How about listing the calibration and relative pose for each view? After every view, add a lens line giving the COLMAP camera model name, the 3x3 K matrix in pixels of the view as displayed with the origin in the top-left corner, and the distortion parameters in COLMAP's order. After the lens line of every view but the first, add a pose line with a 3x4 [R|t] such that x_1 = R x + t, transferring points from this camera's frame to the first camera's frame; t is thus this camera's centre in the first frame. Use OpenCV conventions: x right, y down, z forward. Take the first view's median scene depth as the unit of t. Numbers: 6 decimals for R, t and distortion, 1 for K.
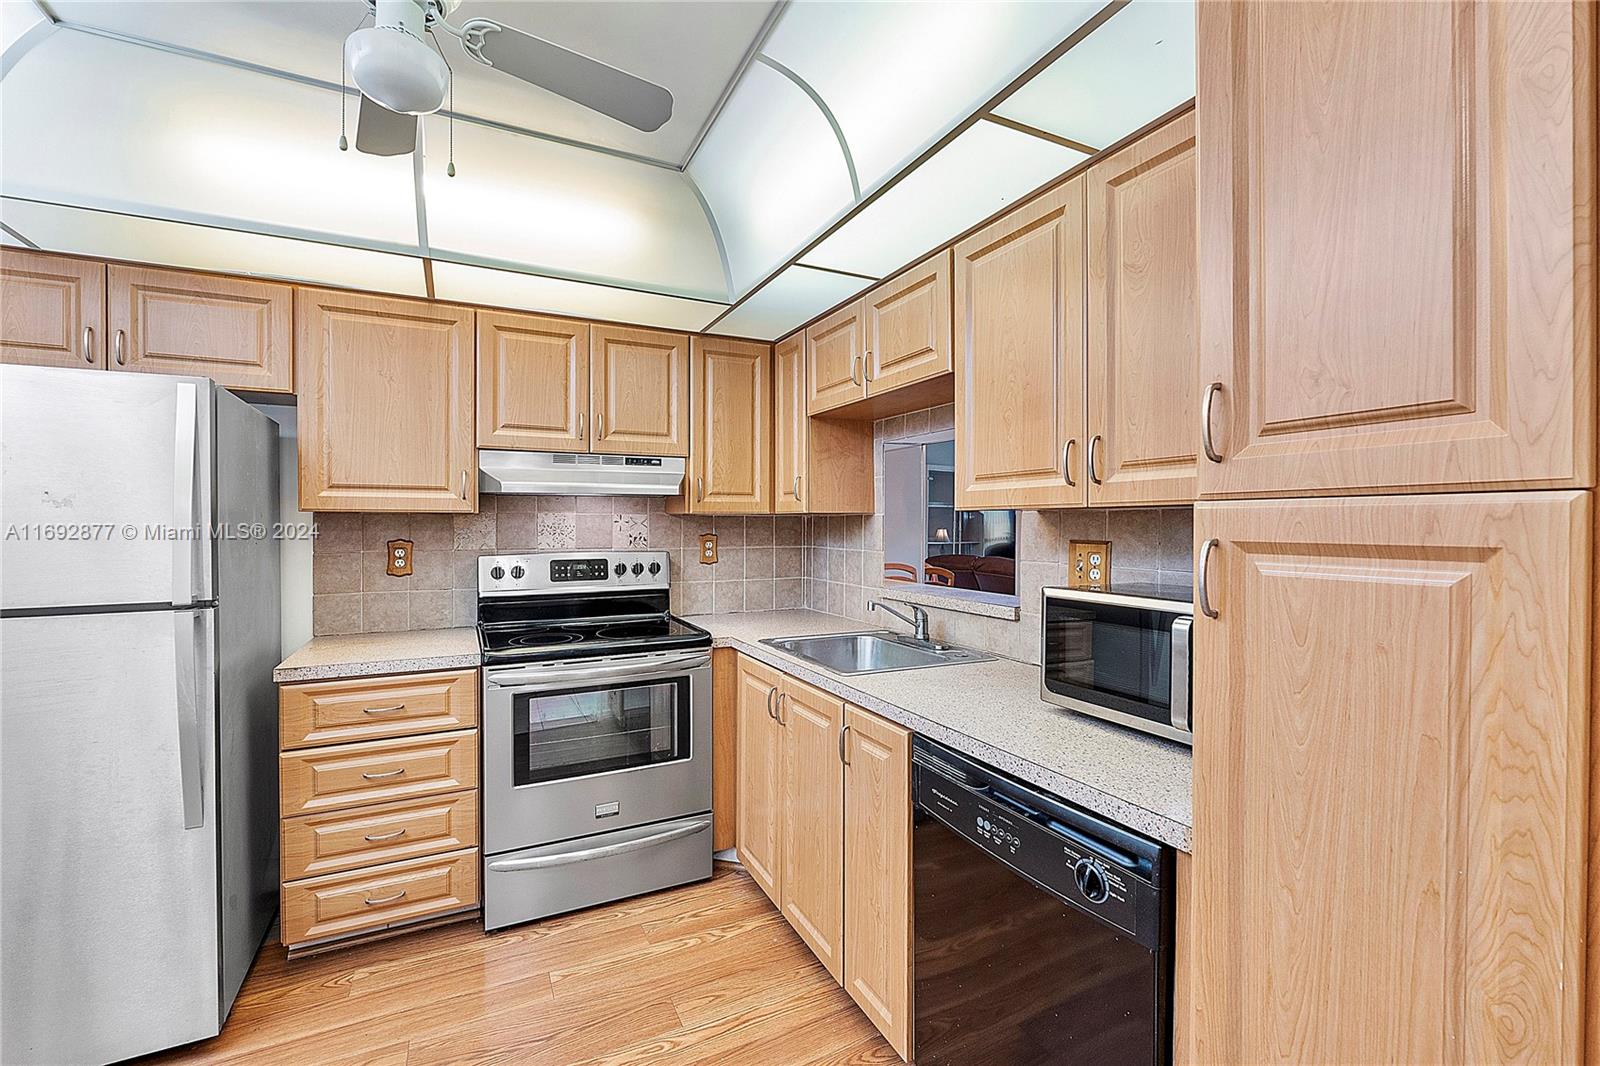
lens RADIAL K [[688.9, 0, 807.1], [0, 688.9, 526.6], [0, 0, 1]] dist [-0.007151, 0.000215]
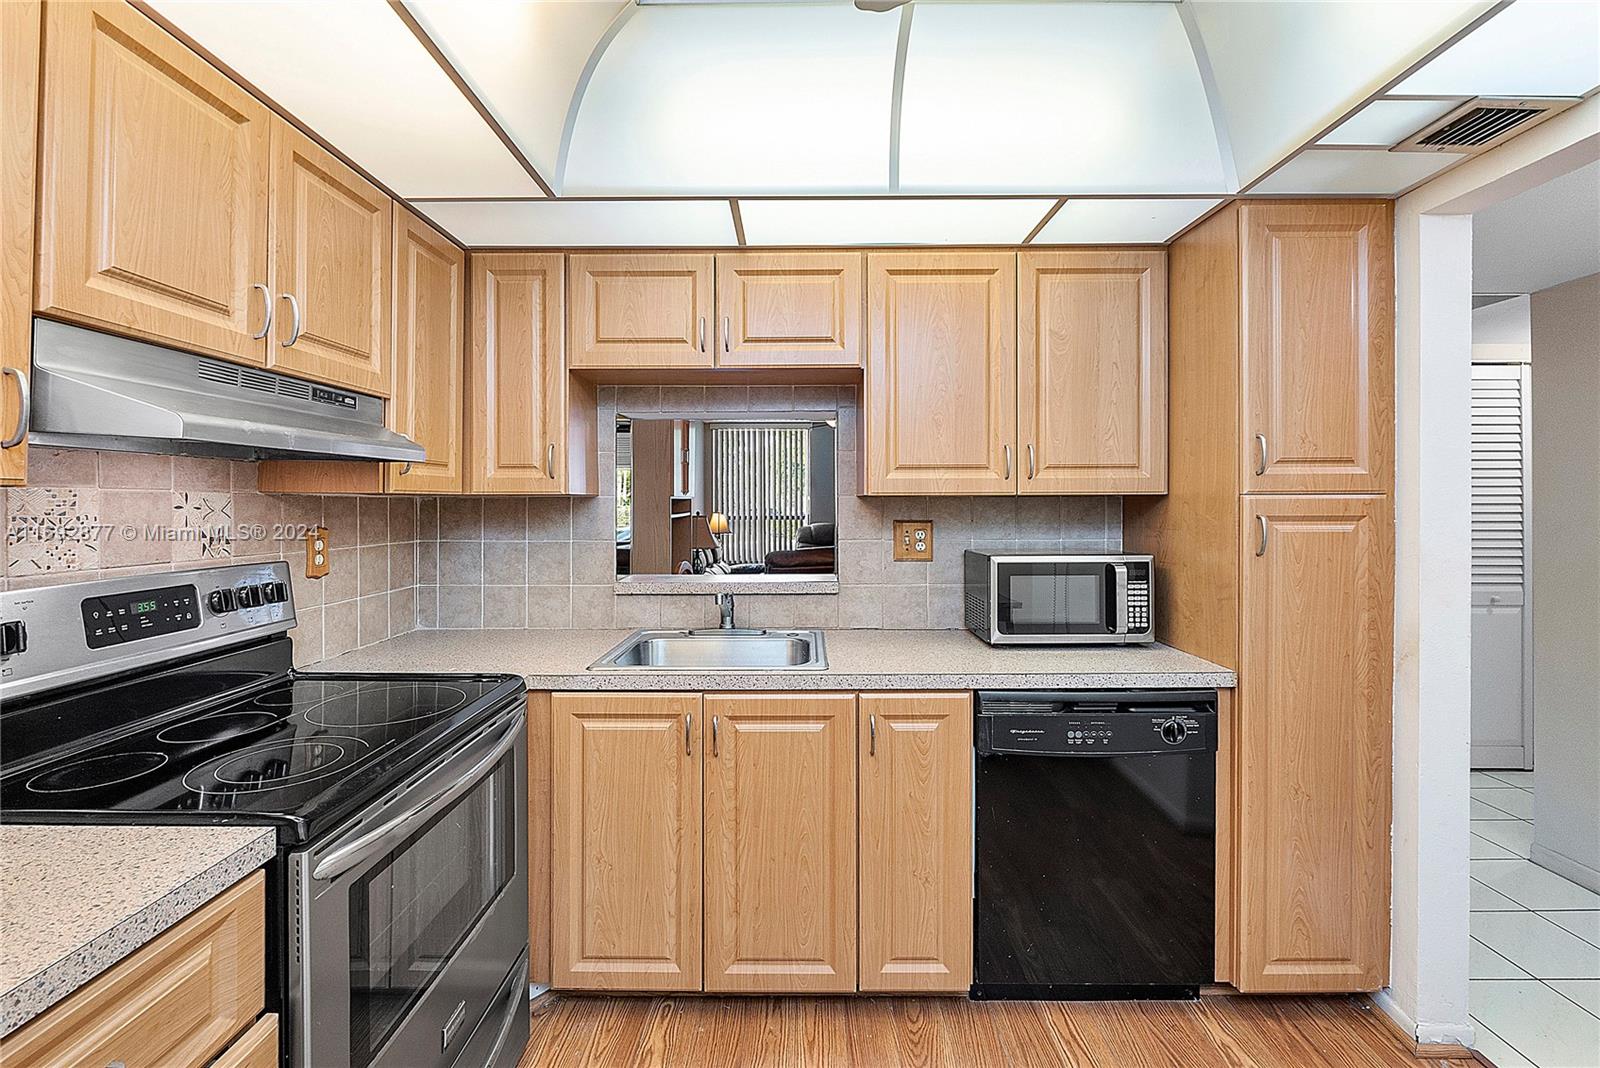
lens RADIAL K [[688.9, 0, 802.0], [0, 688.9, 499.9], [0, 0, 1]] dist [-0.007151, 0.000215]
pose [[0.449371, 0.003998, 0.893336, -0.790300], [0.007209, 0.999941, -0.008101, -0.007958], [-0.893316, 0.010080, 0.449316, 0.592950]]
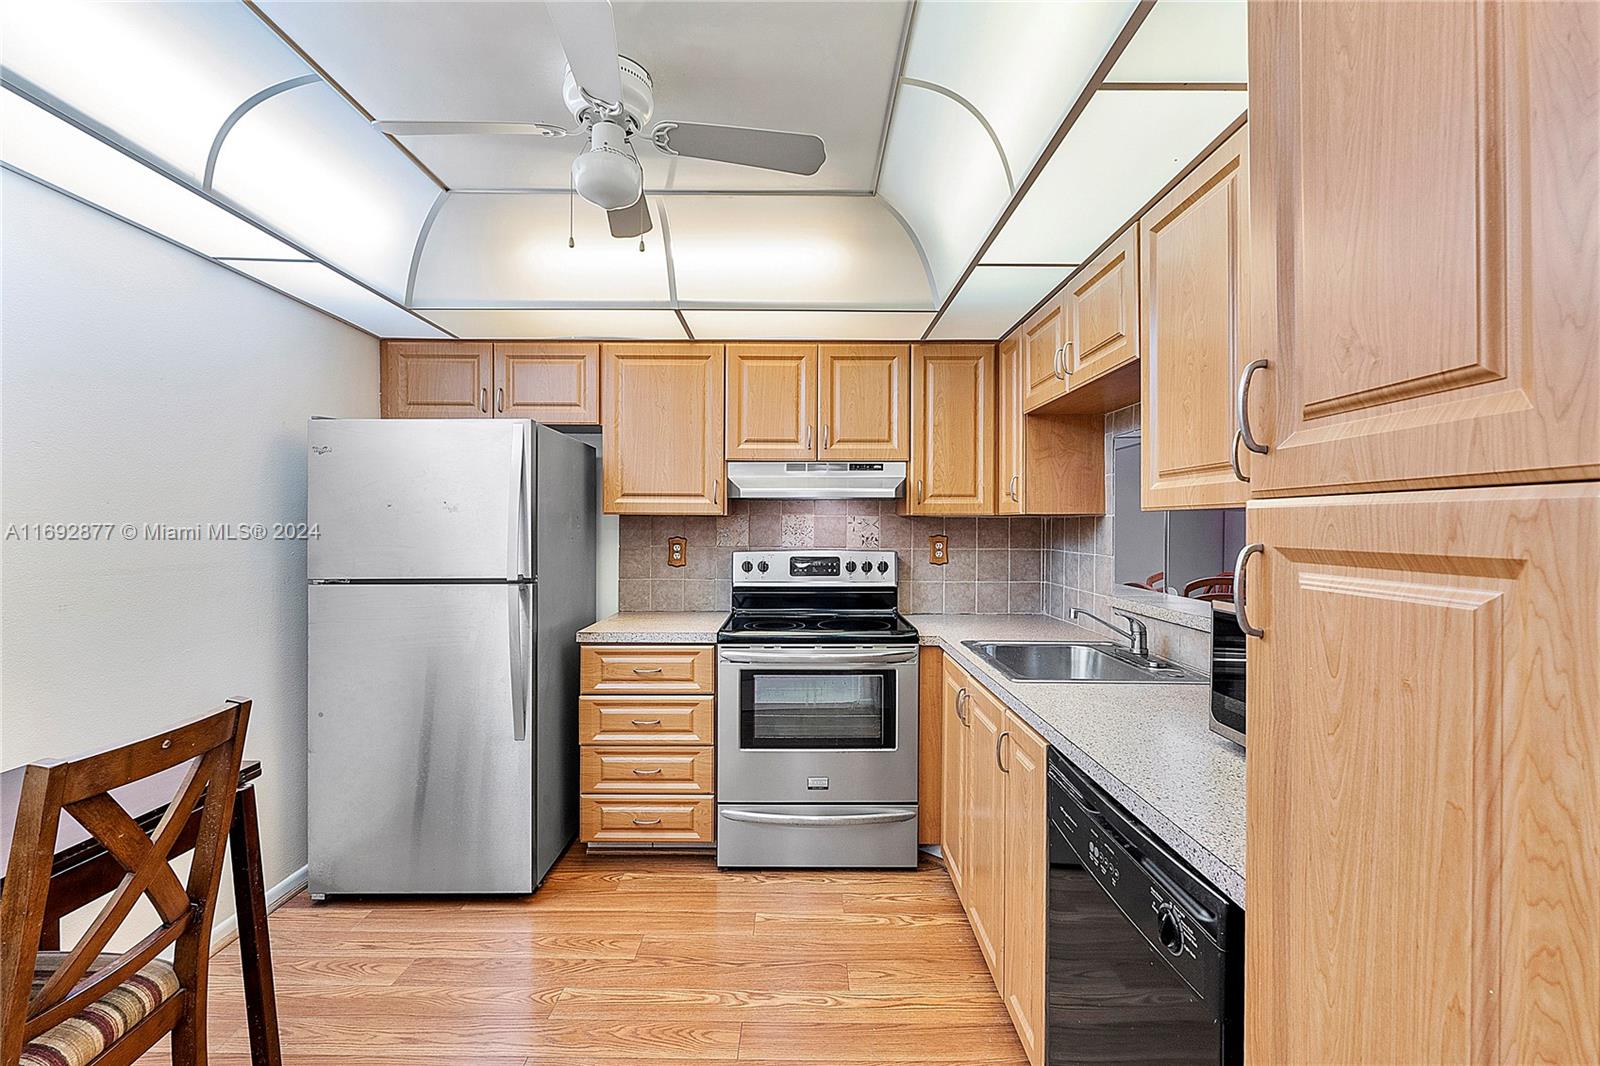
lens RADIAL K [[688.9, 0, 802.6], [0, 688.9, 523.8], [0, 0, 1]] dist [-0.007151, 0.000215]
pose [[0.894427, 0.003424, -0.447201, 0.216777], [-0.006260, 0.999969, -0.004864, 0.000184], [0.447170, 0.007150, 0.894420, -0.004153]]
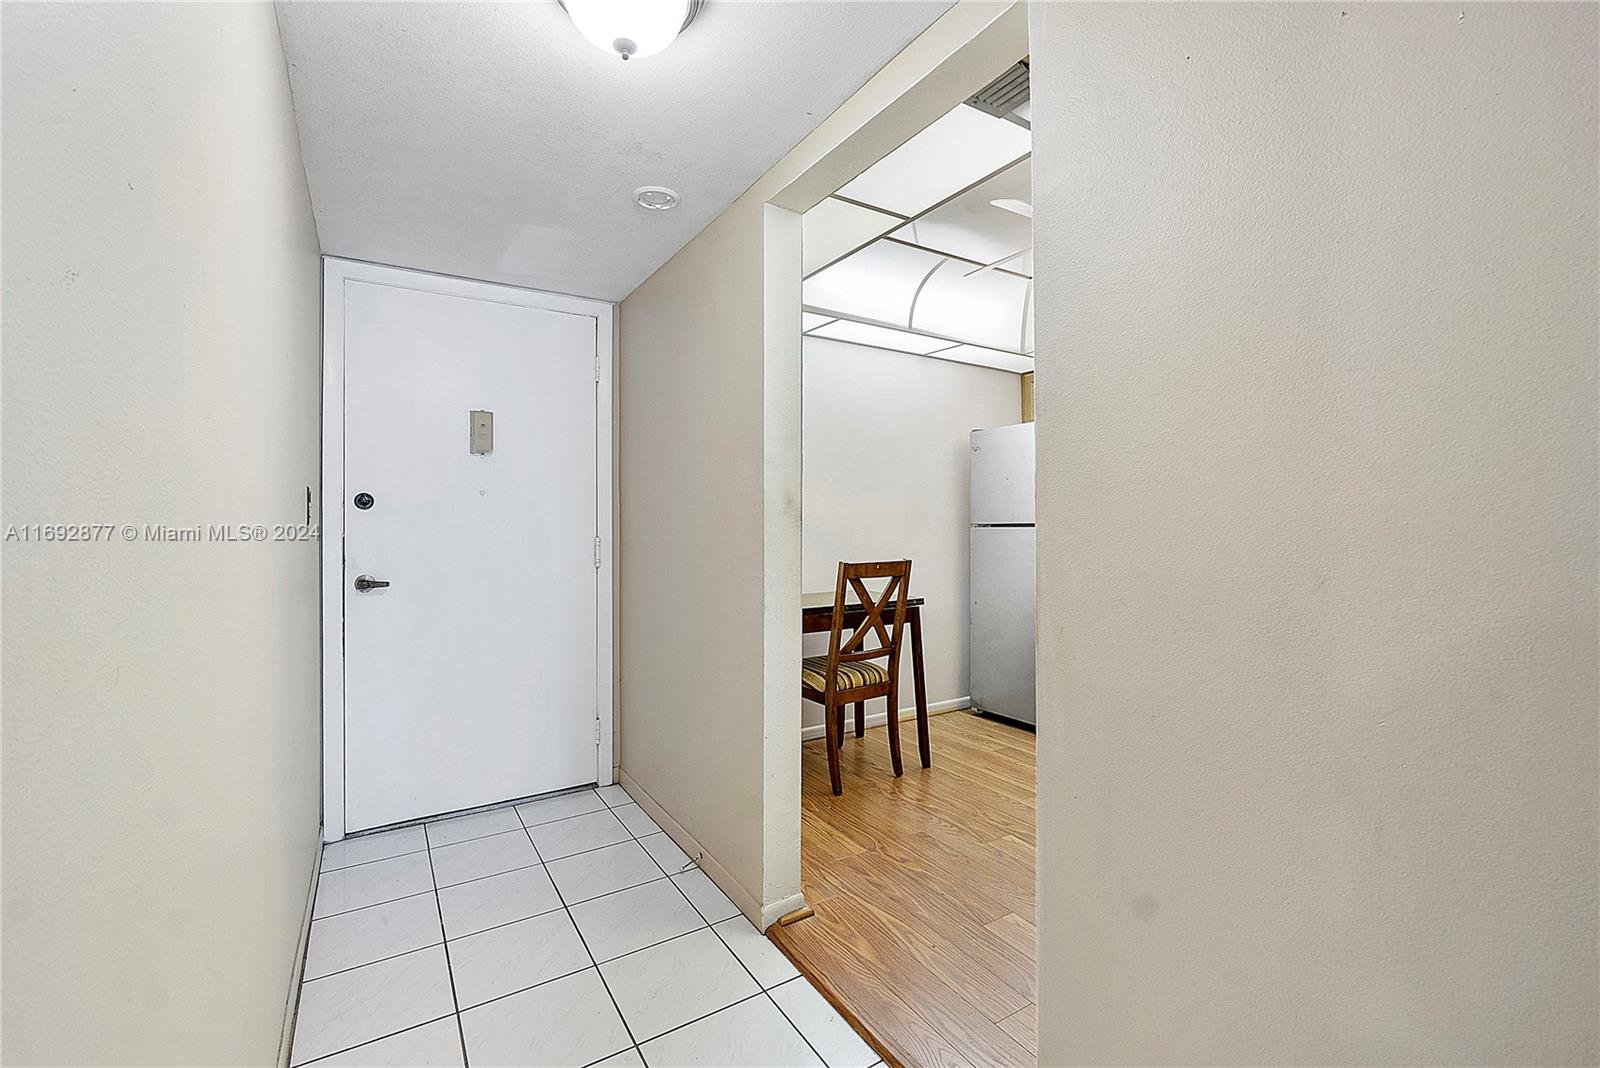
lens RADIAL K [[688.9, 0, 799.8], [0, 688.9, 524.2], [0, 0, 1]] dist [-0.007151, 0.000215]
pose [[0.092526, 0.005674, -0.995694, 0.963404], [-0.012581, 0.999911, 0.004528, 0.096516], [0.995631, 0.012108, 0.092589, -0.031365]]
